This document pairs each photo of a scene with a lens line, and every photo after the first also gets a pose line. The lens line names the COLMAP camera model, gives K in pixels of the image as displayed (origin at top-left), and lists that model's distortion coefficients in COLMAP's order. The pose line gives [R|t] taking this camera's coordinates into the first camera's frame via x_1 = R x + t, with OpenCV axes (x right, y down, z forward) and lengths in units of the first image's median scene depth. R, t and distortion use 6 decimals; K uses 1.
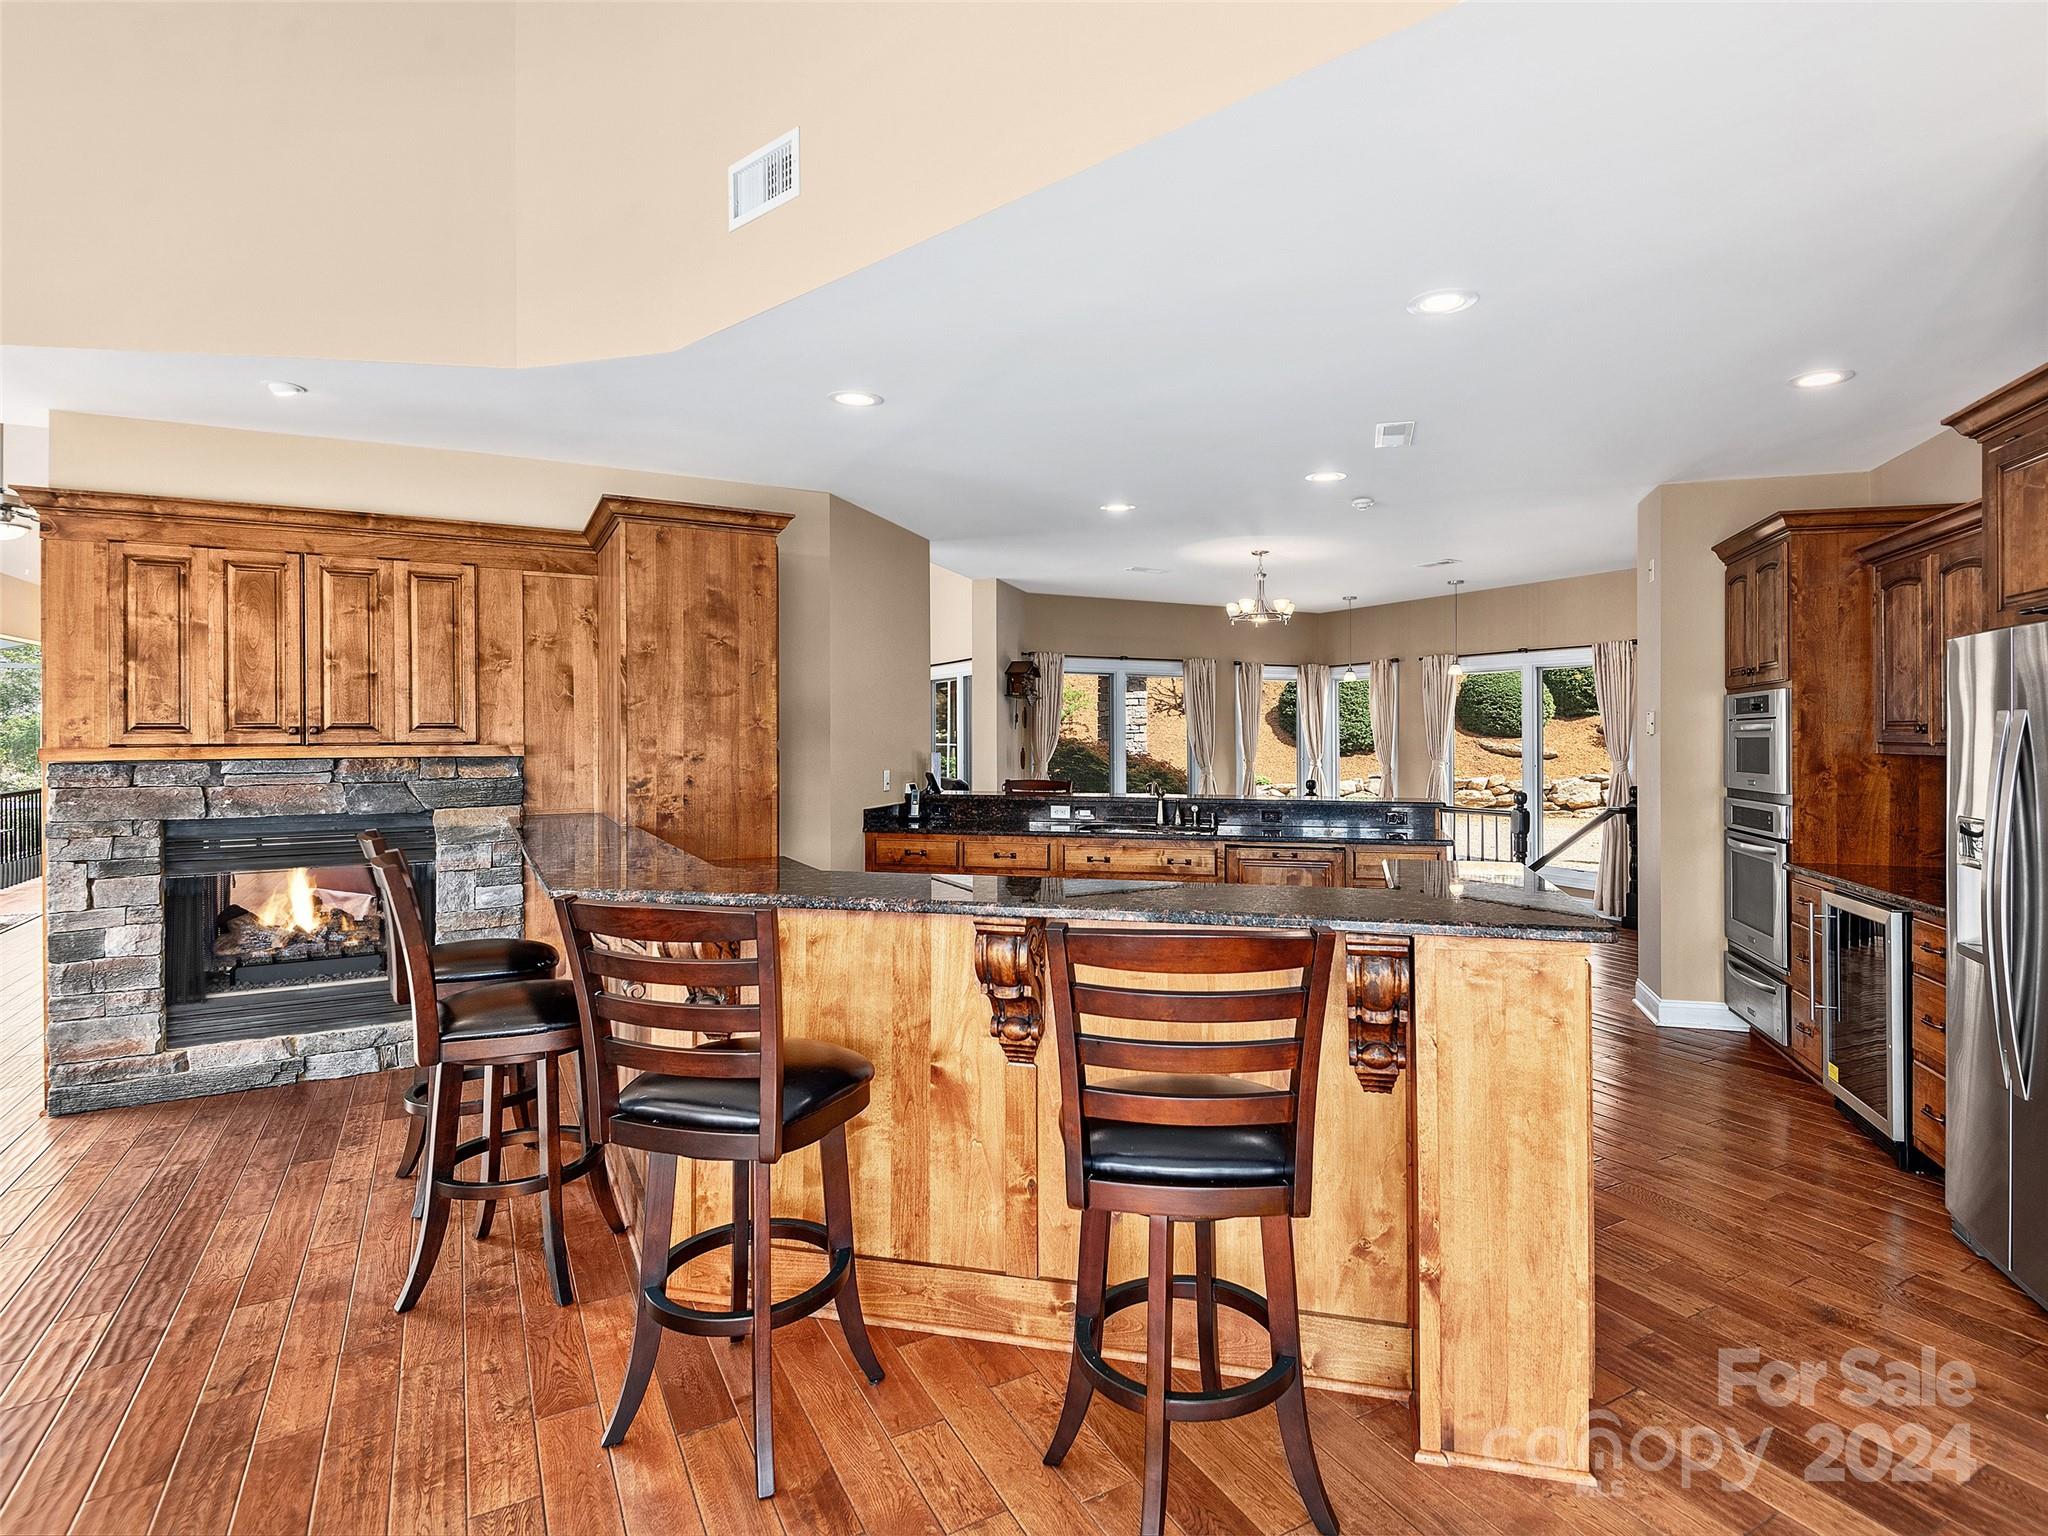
lens RADIAL K [[1056.2, 0, 1030.1], [0, 1056.2, 755.3], [0, 0, 1]] dist [0.021992, -0.011280]
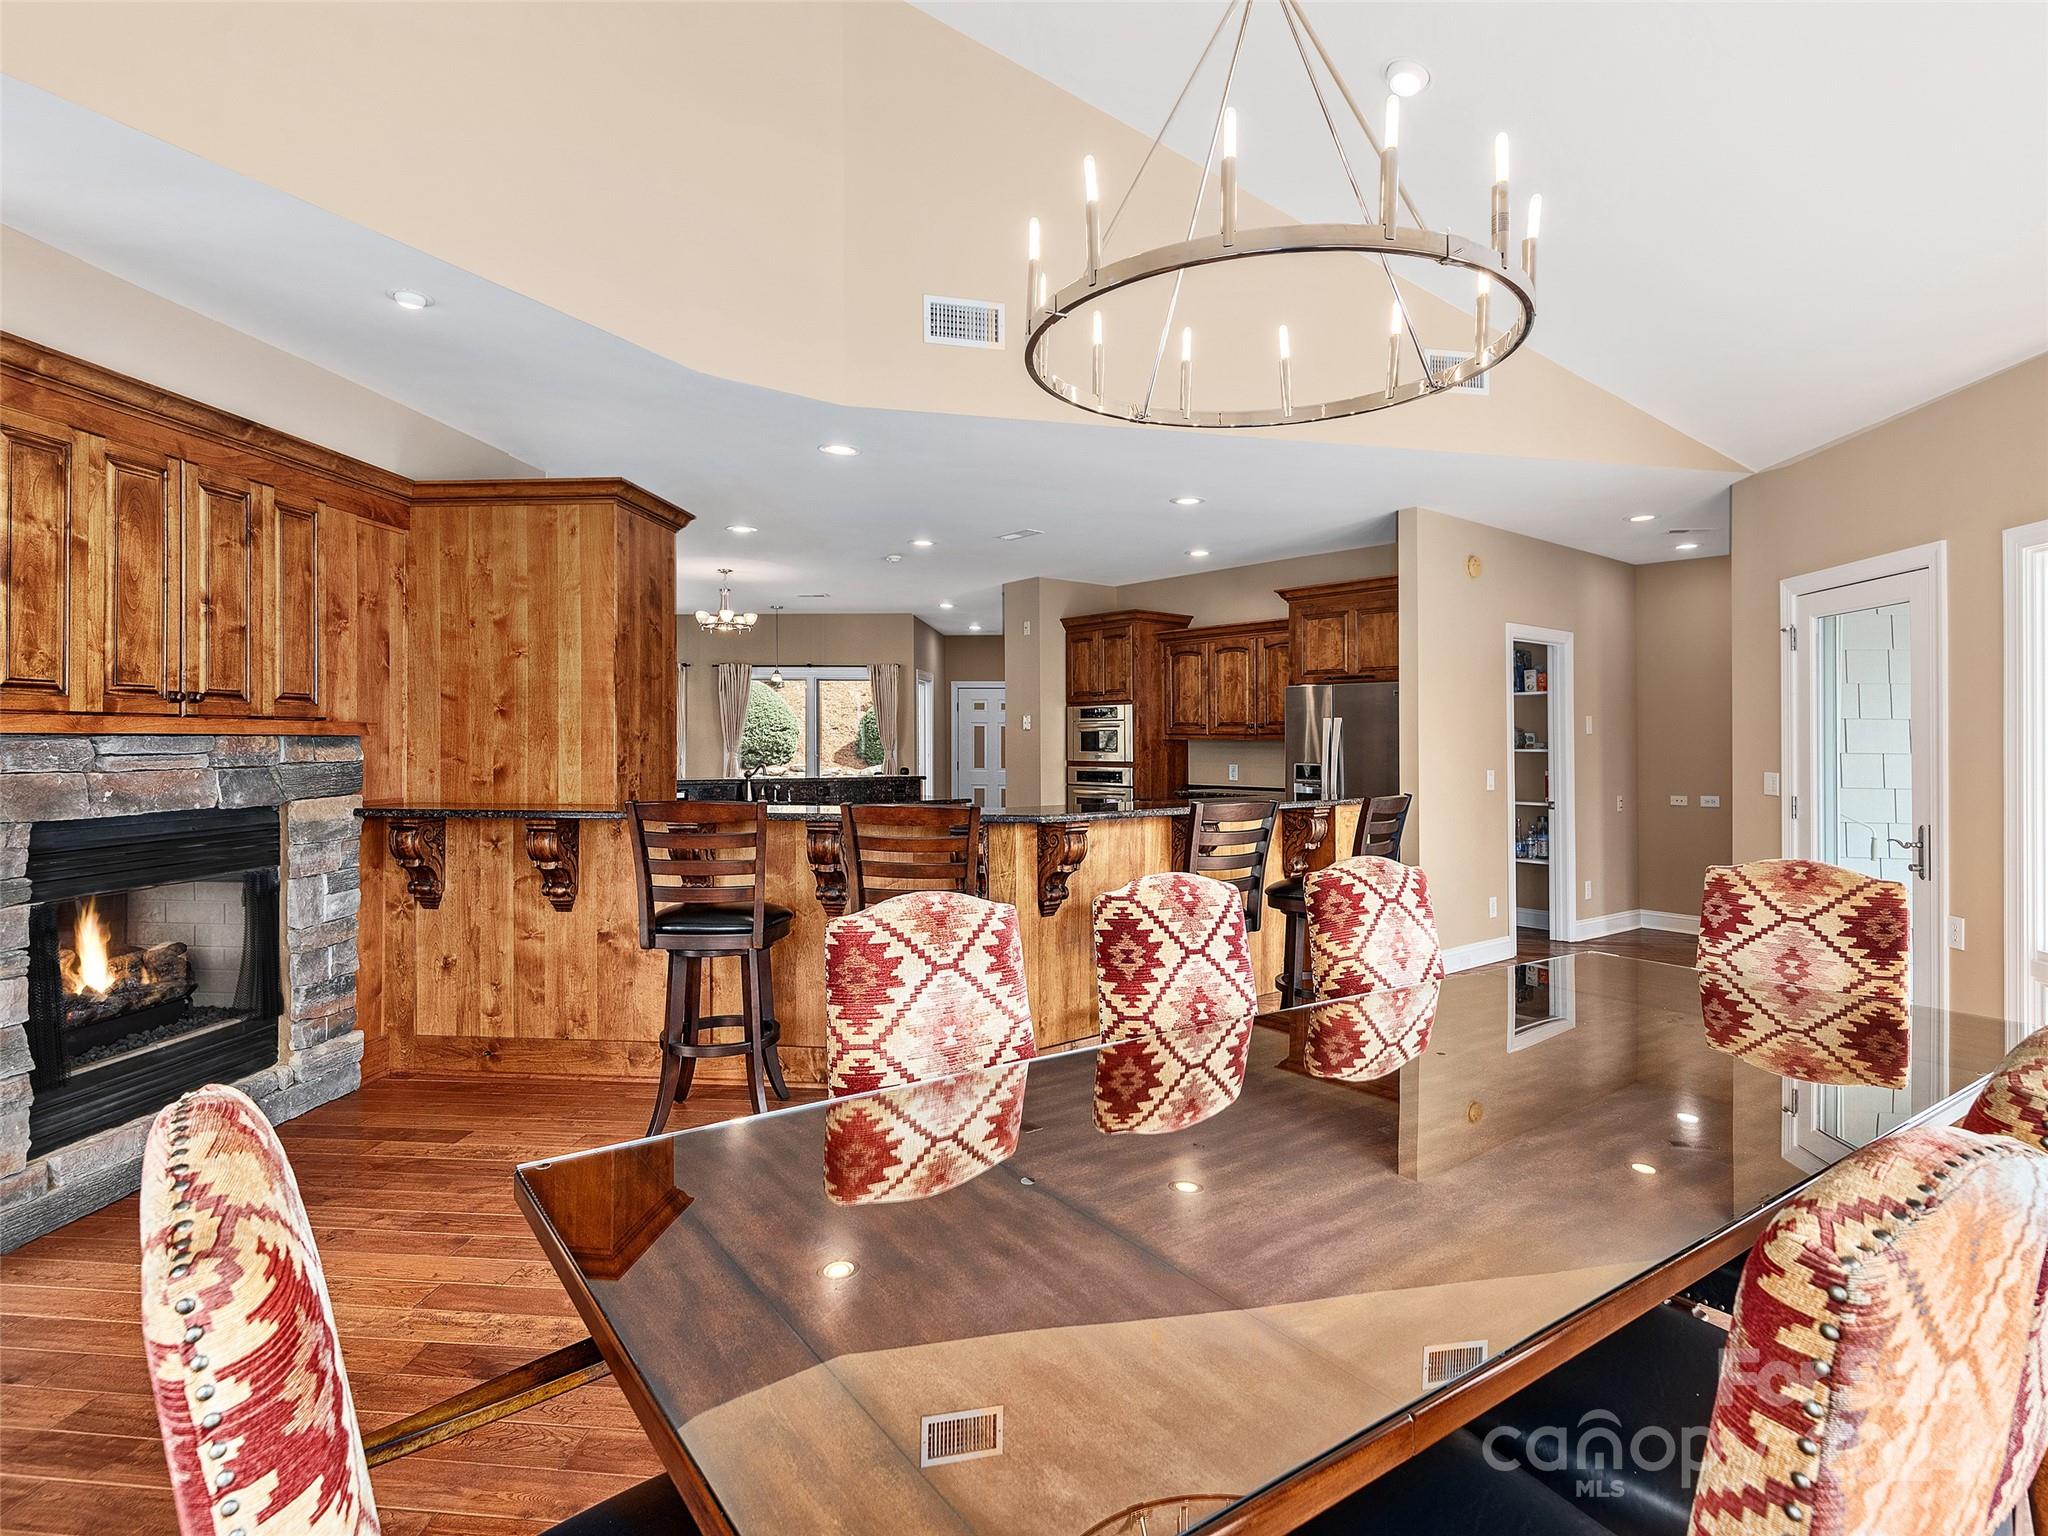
lens RADIAL K [[1056.2, 0, 1026.2], [0, 1056.2, 754.3], [0, 0, 1]] dist [0.021992, -0.011280]
pose [[0.582792, -0.006167, 0.812598, -0.927189], [0.007552, 0.999969, 0.002173, 0.019187], [-0.812586, 0.004870, 0.582820, 0.084667]]
